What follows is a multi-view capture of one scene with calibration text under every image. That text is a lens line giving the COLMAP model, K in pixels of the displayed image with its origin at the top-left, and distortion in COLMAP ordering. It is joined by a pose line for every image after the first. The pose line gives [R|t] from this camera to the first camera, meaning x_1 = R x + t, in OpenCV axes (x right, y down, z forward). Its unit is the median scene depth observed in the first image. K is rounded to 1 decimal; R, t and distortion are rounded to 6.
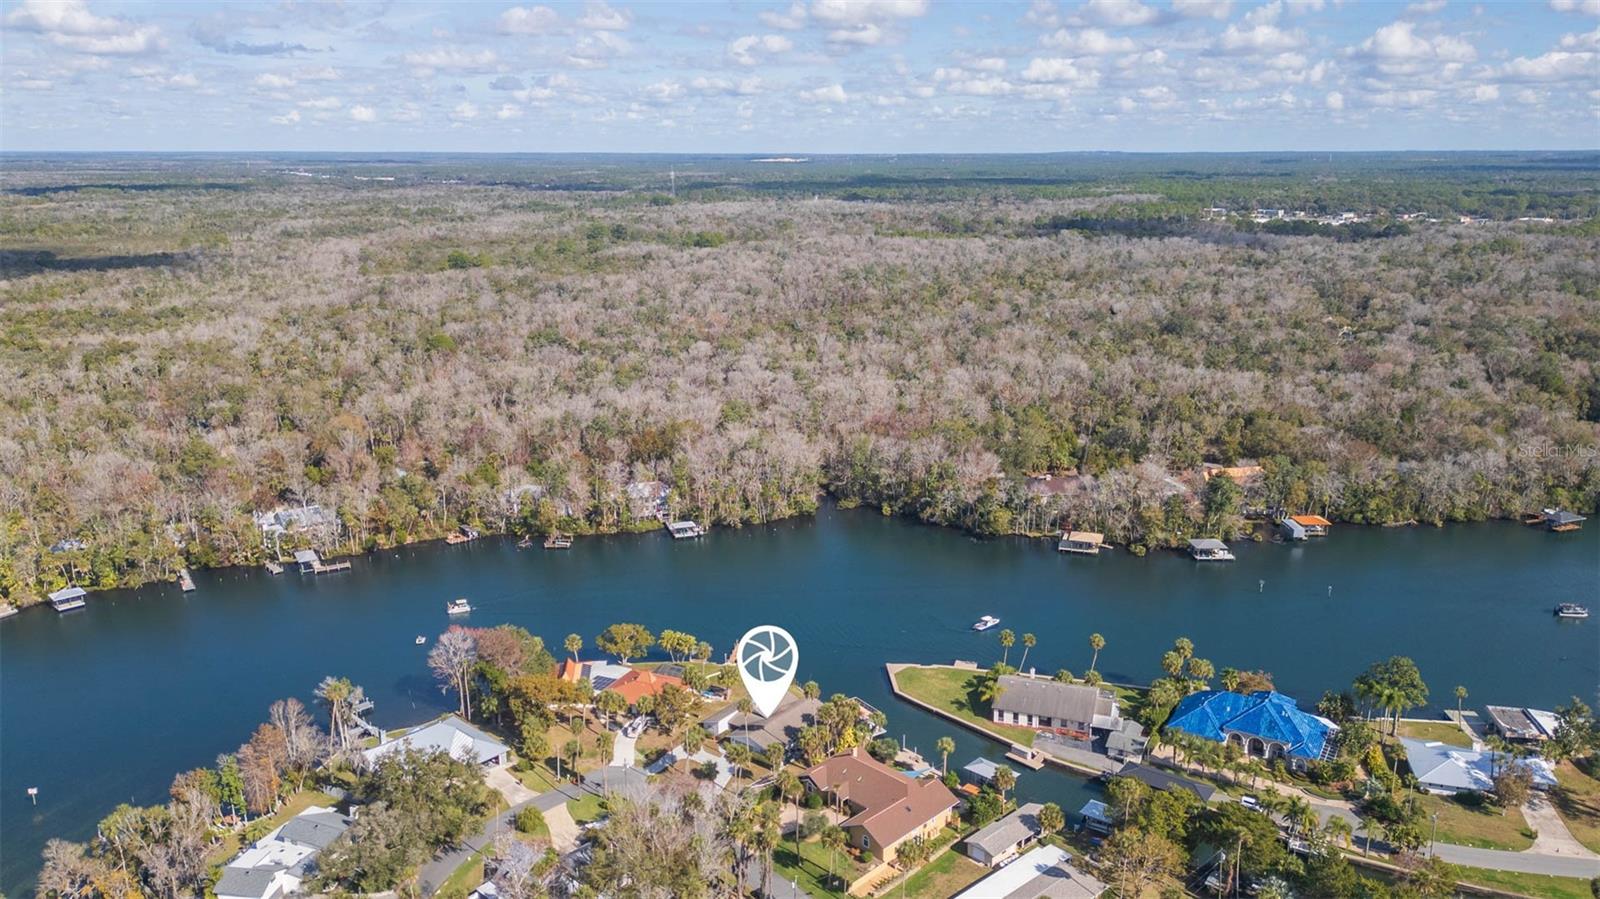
lens RADIAL K [[1181.6, 0, 805.7], [0, 1181.6, 446.8], [0, 0, 1]] dist [0.071276, -0.068468]
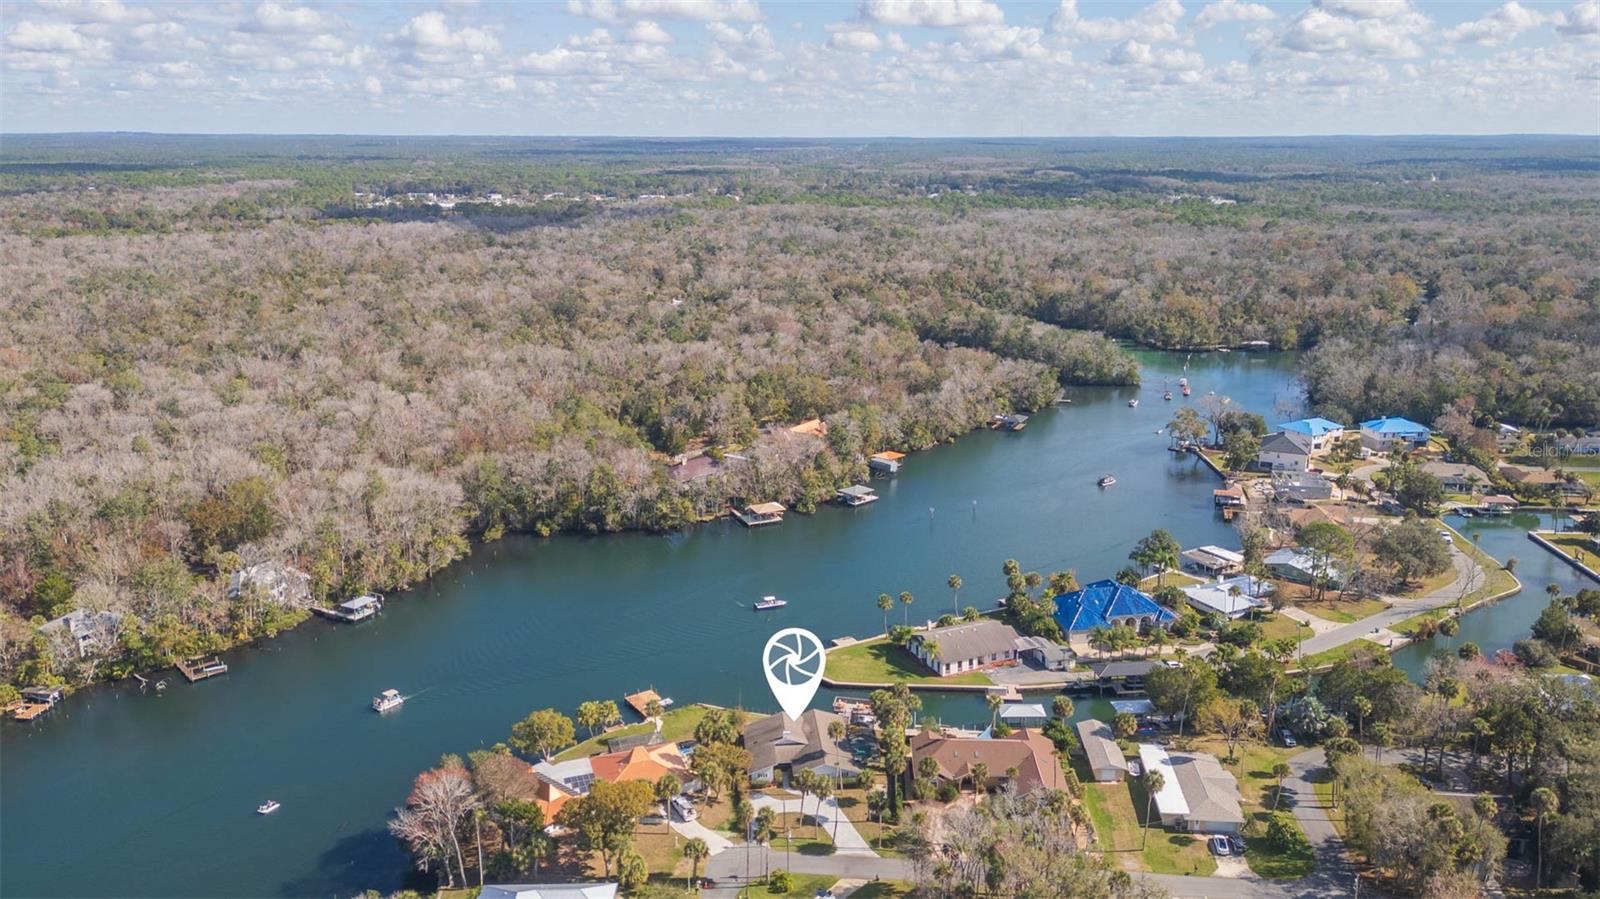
lens RADIAL K [[1181.6, 0, 829.2], [0, 1181.6, 442.0], [0, 0, 1]] dist [0.071276, -0.068468]
pose [[0.724014, -0.173858, 0.667516, -0.335470], [0.167397, 0.983072, 0.074481, -0.040772], [-0.669166, 0.057815, 0.740861, 0.153296]]
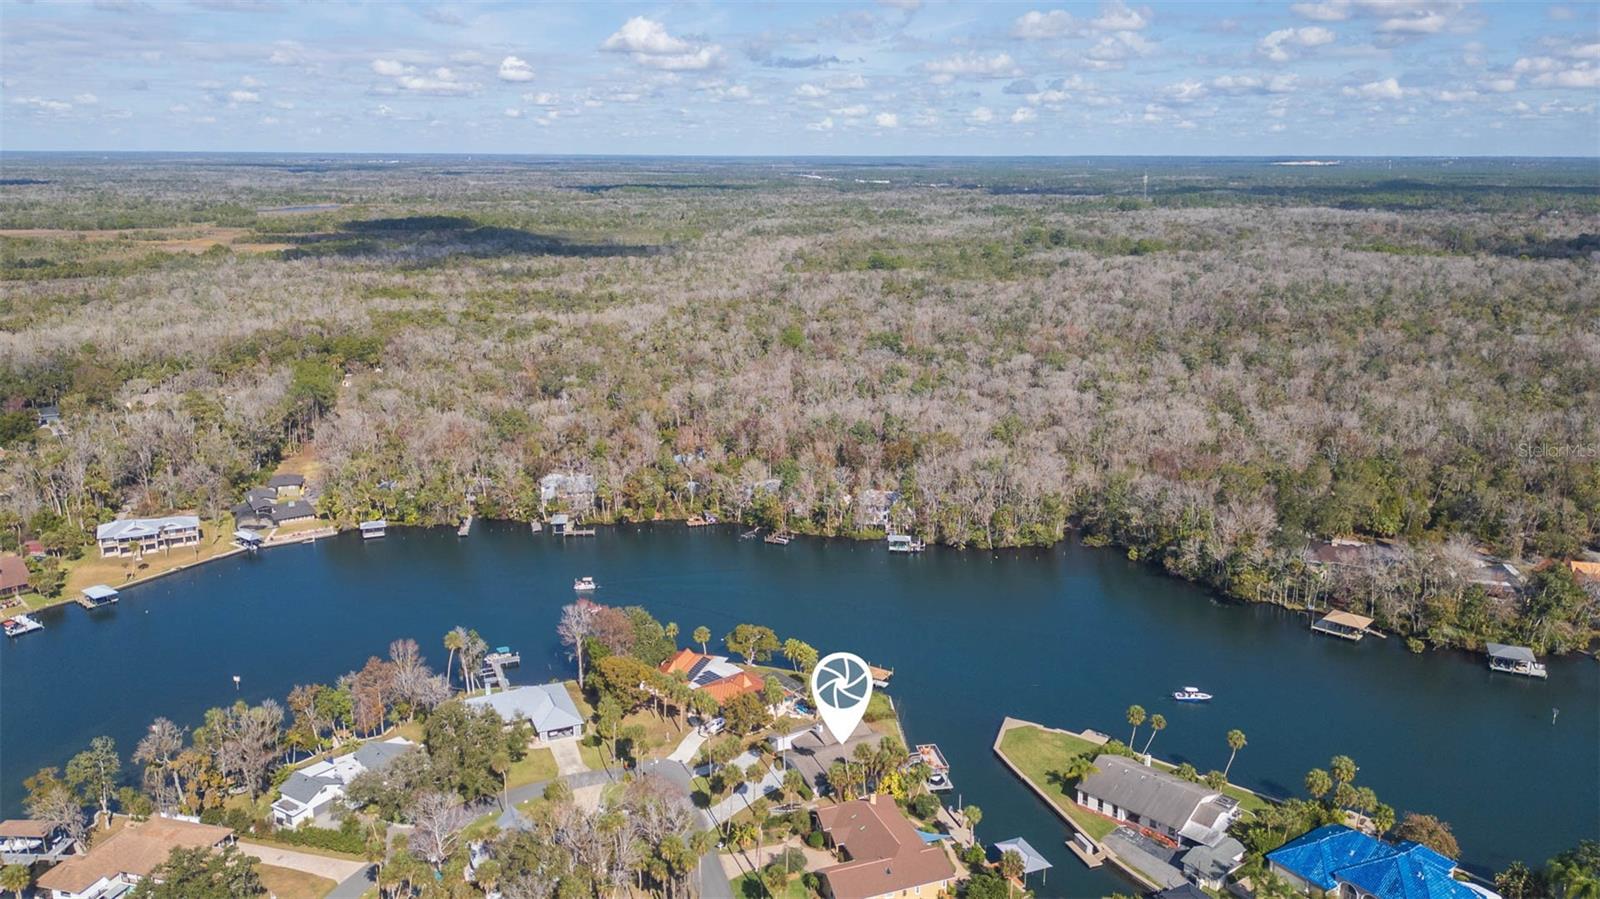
lens RADIAL K [[1181.6, 0, 788.7], [0, 1181.6, 450.4], [0, 0, 1]] dist [0.071276, -0.068468]
pose [[0.910544, 0.106591, -0.399434, 0.165250], [-0.106448, 0.994061, 0.022613, -0.015918], [0.399472, 0.021929, 0.916483, 0.052920]]
